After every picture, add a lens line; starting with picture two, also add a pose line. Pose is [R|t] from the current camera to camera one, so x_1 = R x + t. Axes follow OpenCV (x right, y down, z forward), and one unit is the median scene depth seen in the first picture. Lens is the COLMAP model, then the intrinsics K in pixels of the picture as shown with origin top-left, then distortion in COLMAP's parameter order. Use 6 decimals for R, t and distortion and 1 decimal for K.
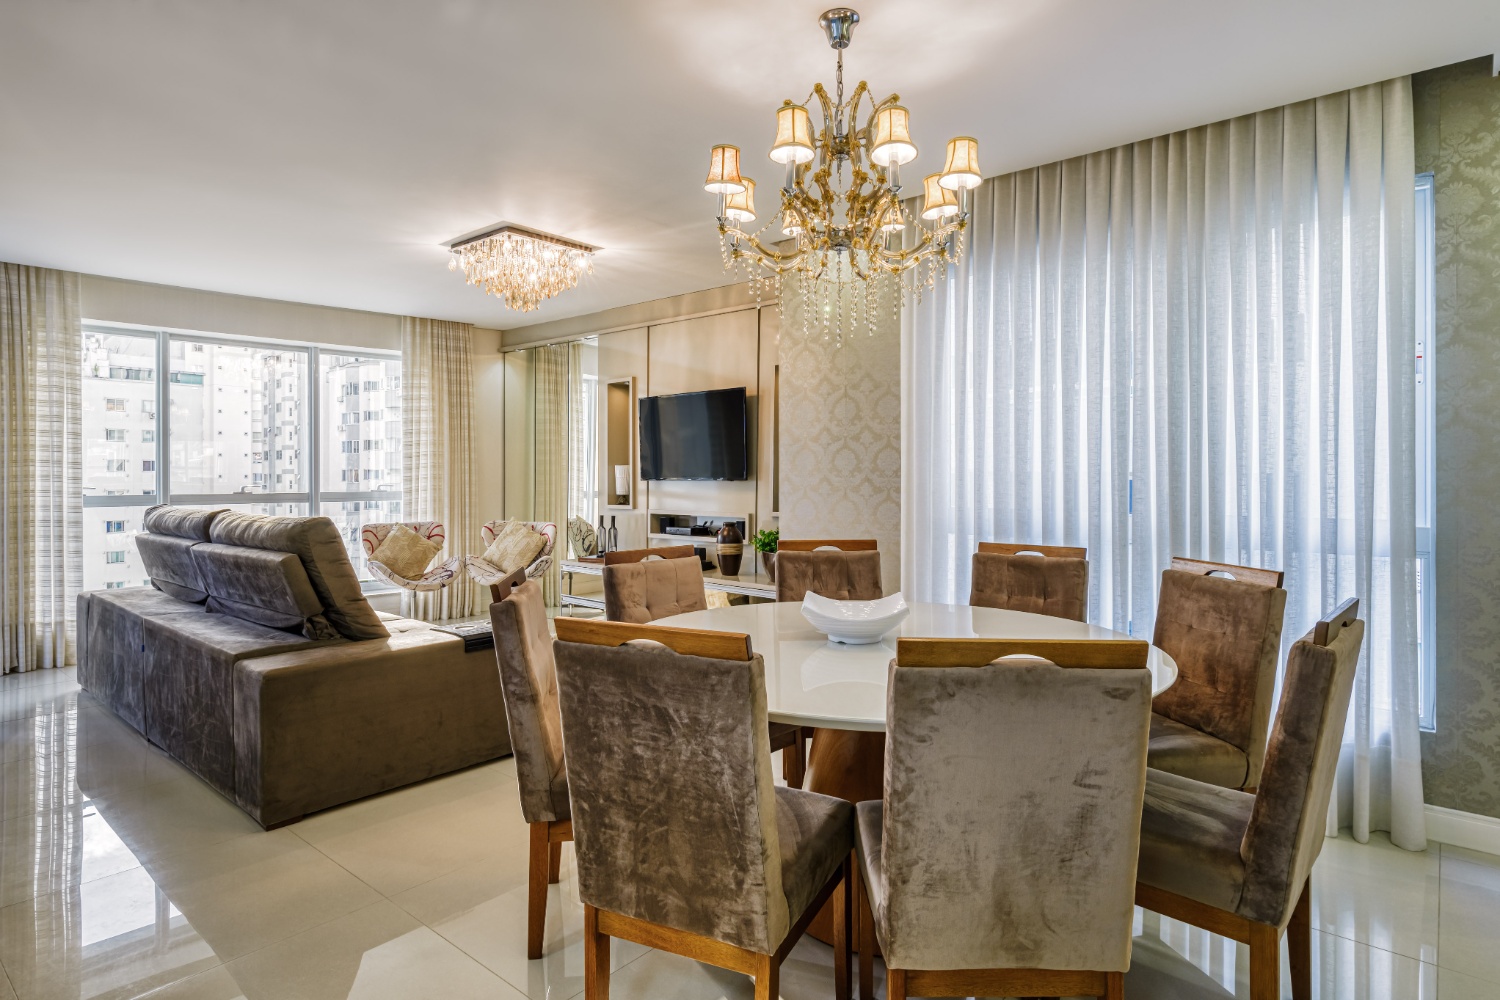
lens RADIAL K [[811.7, 0, 750.0], [0, 811.7, 500.0], [0, 0, 1]] dist [0.026666, -0.007736]
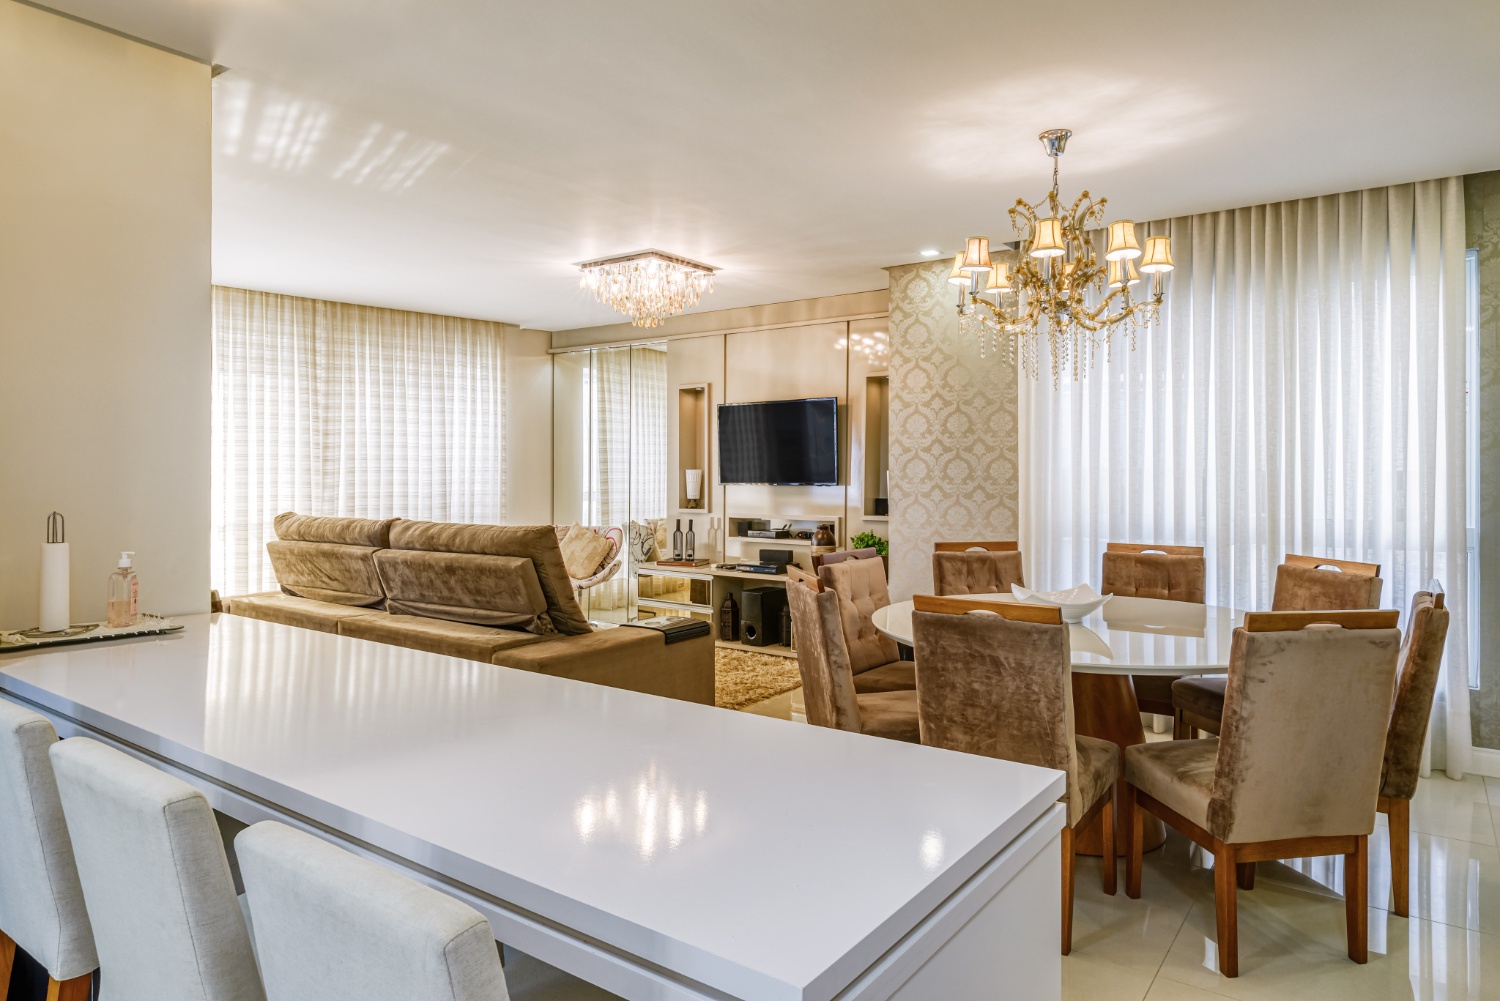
lens RADIAL K [[907.4, 0, 747.4], [0, 907.4, 492.7], [0, 0, 1]] dist [0.003586, -0.000042]
pose [[0.998491, 0.004149, 0.054765, -0.322454], [-0.003605, 0.999943, -0.010021, -0.005734], [-0.054804, 0.009808, 0.998449, -0.287962]]
